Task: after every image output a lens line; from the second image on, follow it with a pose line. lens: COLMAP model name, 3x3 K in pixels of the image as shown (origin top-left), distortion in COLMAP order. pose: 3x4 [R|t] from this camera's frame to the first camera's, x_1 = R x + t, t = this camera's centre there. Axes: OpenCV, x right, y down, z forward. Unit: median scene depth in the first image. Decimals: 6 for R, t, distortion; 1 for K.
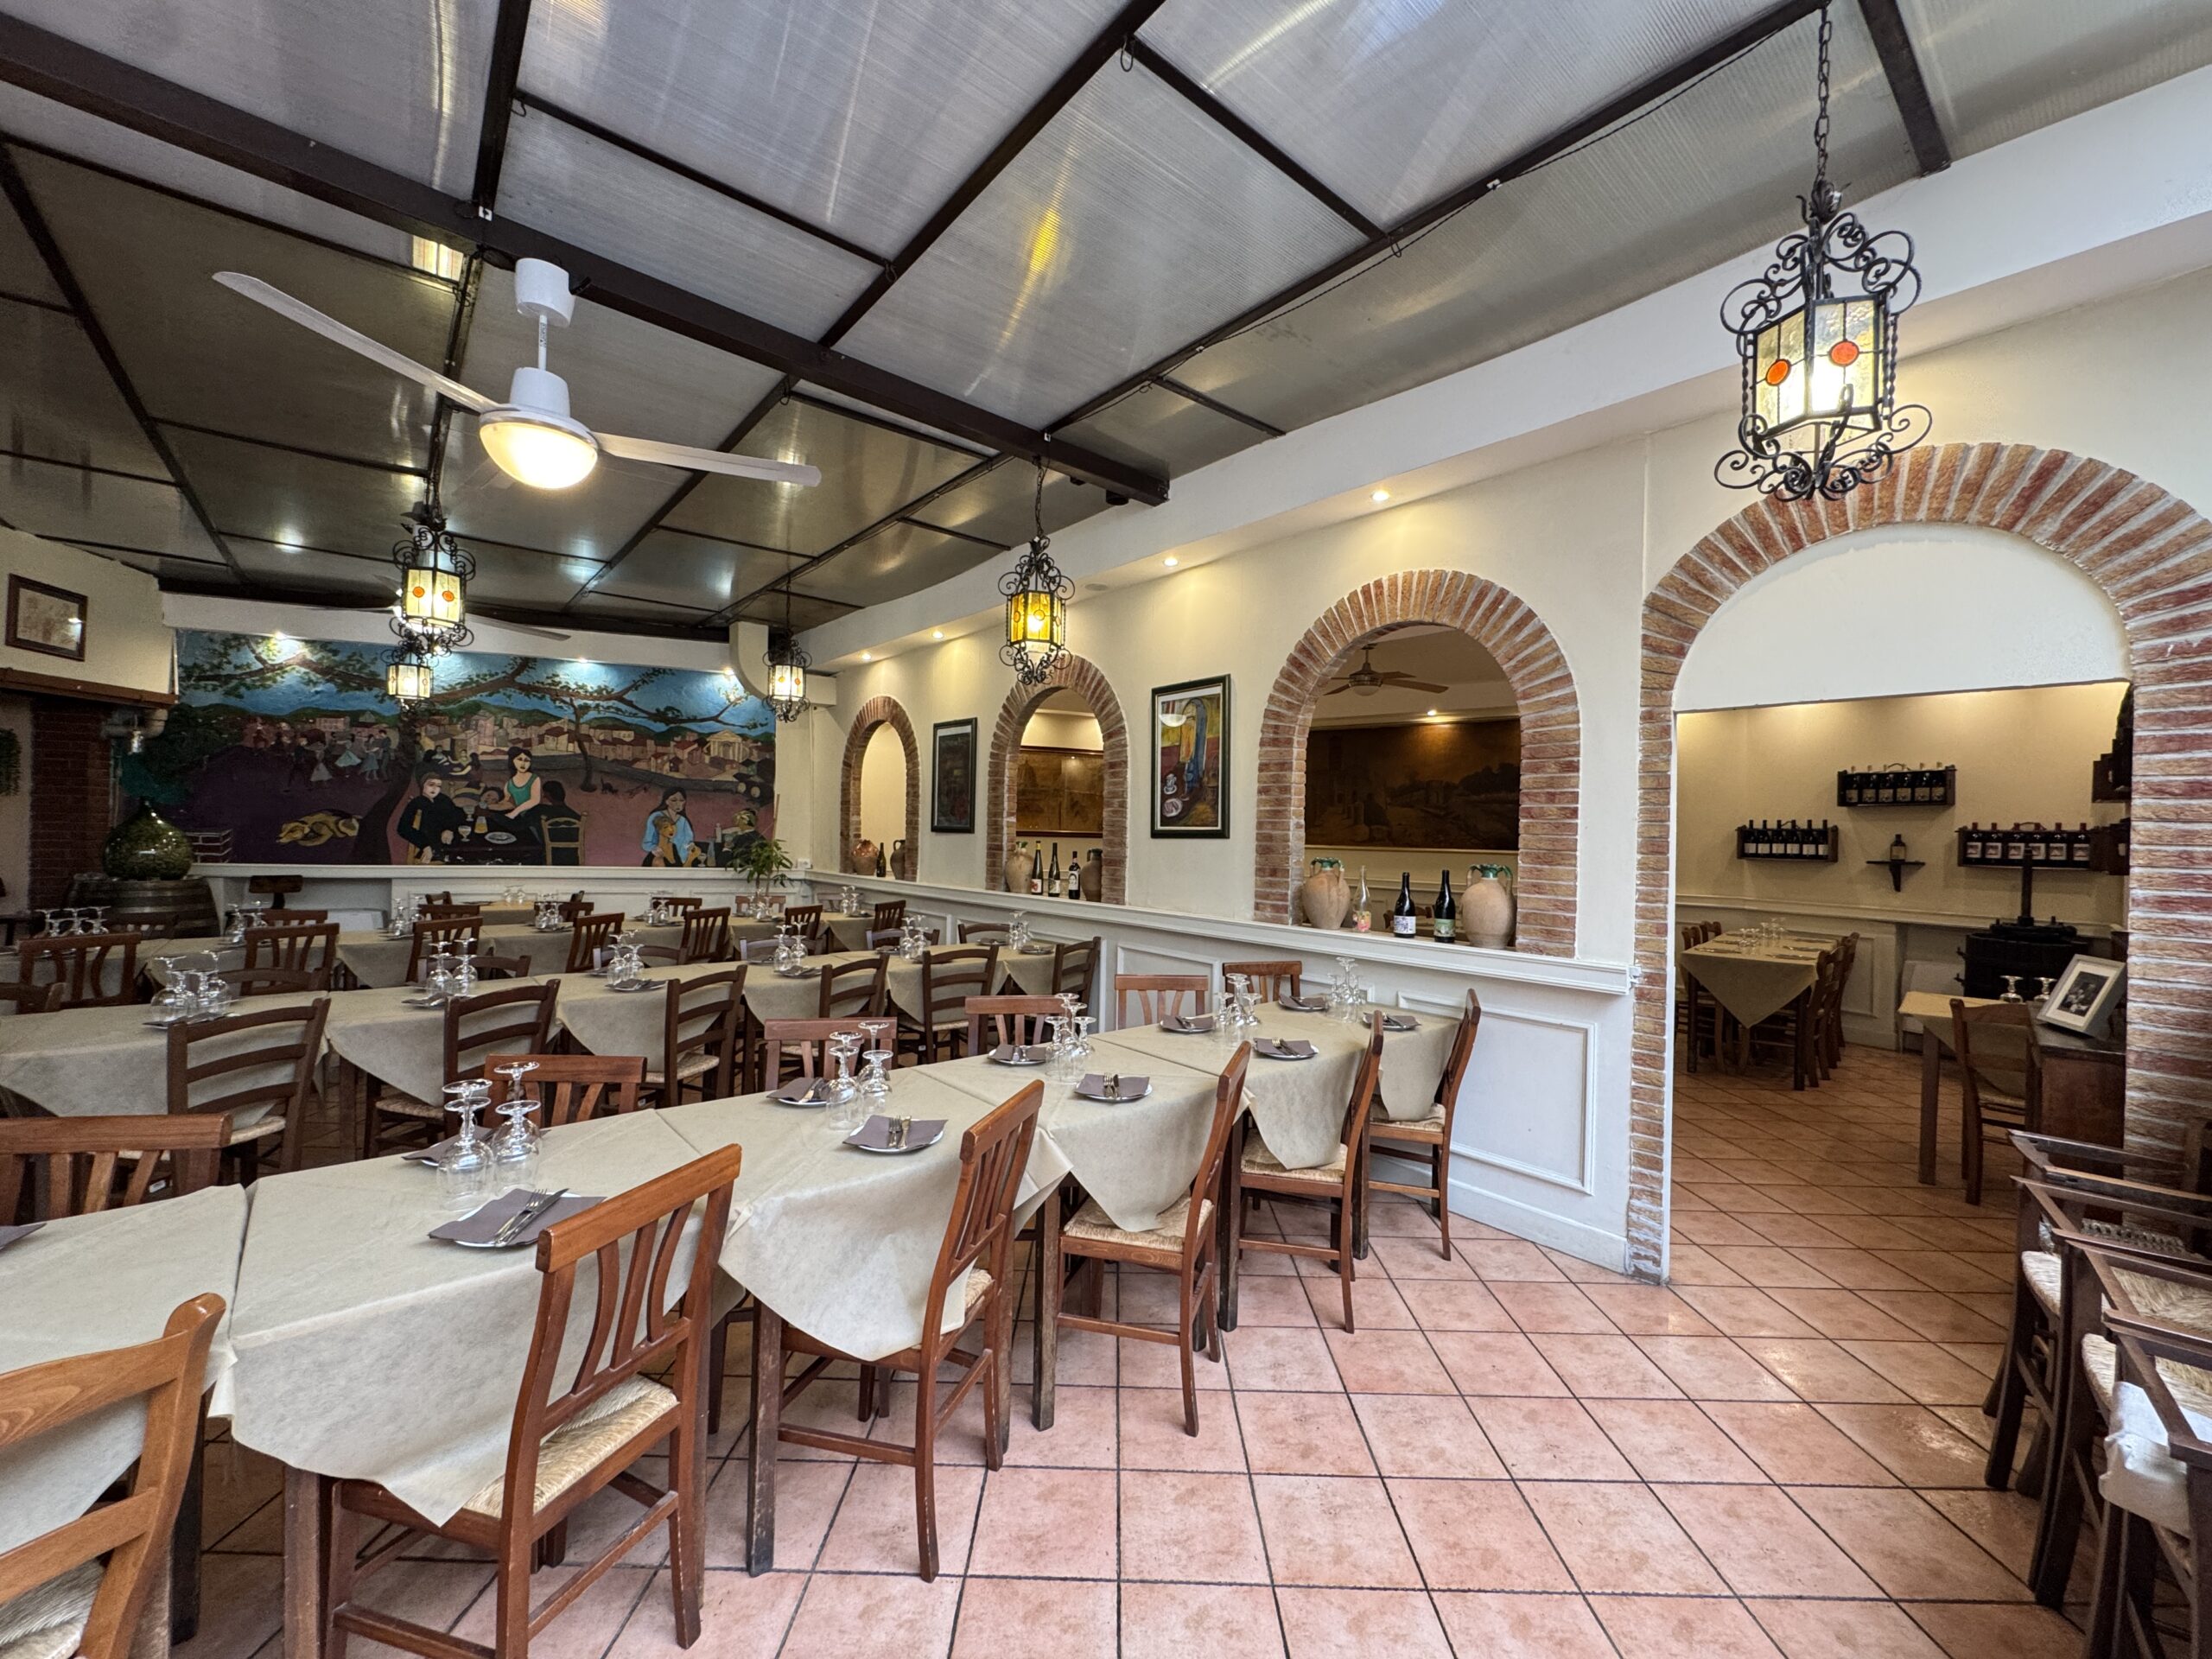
lens RADIAL K [[876.4, 0, 1101.4], [0, 876.4, 830.8], [0, 0, 1]] dist [-0.002710, 0.000177]
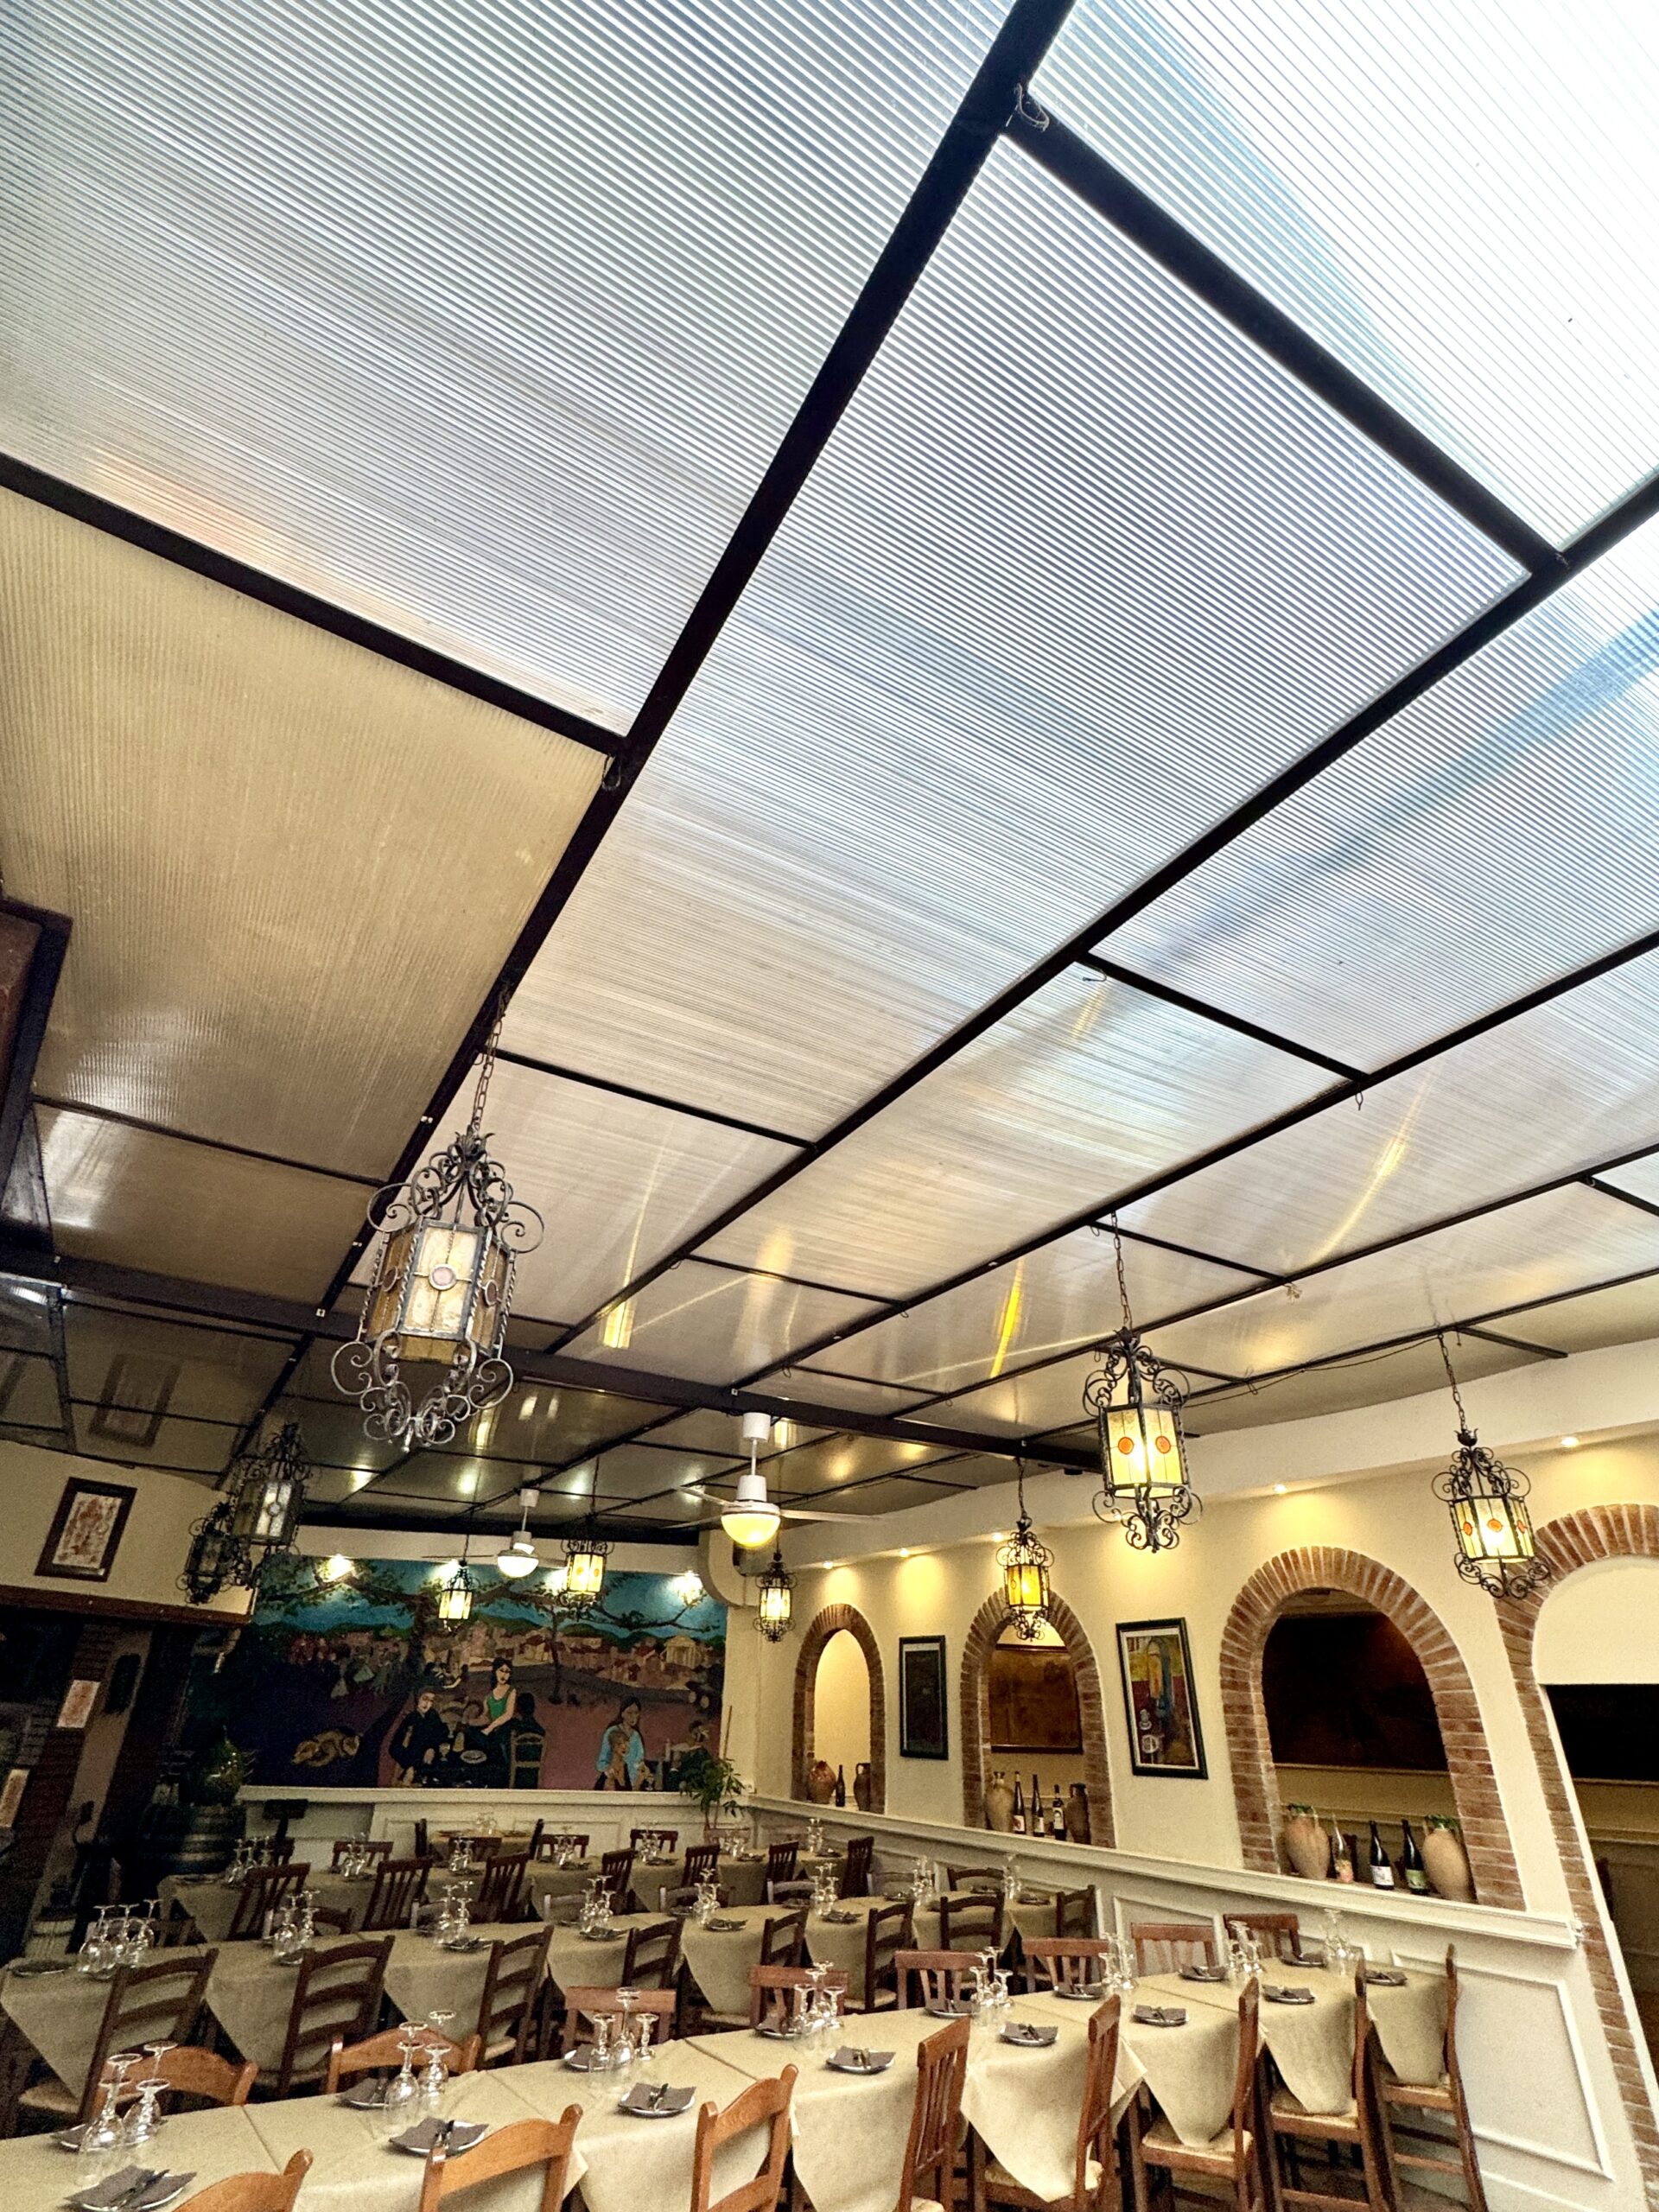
lens RADIAL K [[1038.3, 0, 831.6], [0, 1038.3, 1120.6], [0, 0, 1]] dist [-0.003252, -0.000610]
pose [[0.989287, -0.072657, -0.126618, -0.107046], [0.000434, 0.868806, -0.495153, -0.070632], [0.145982, 0.489794, 0.859530, -0.659229]]
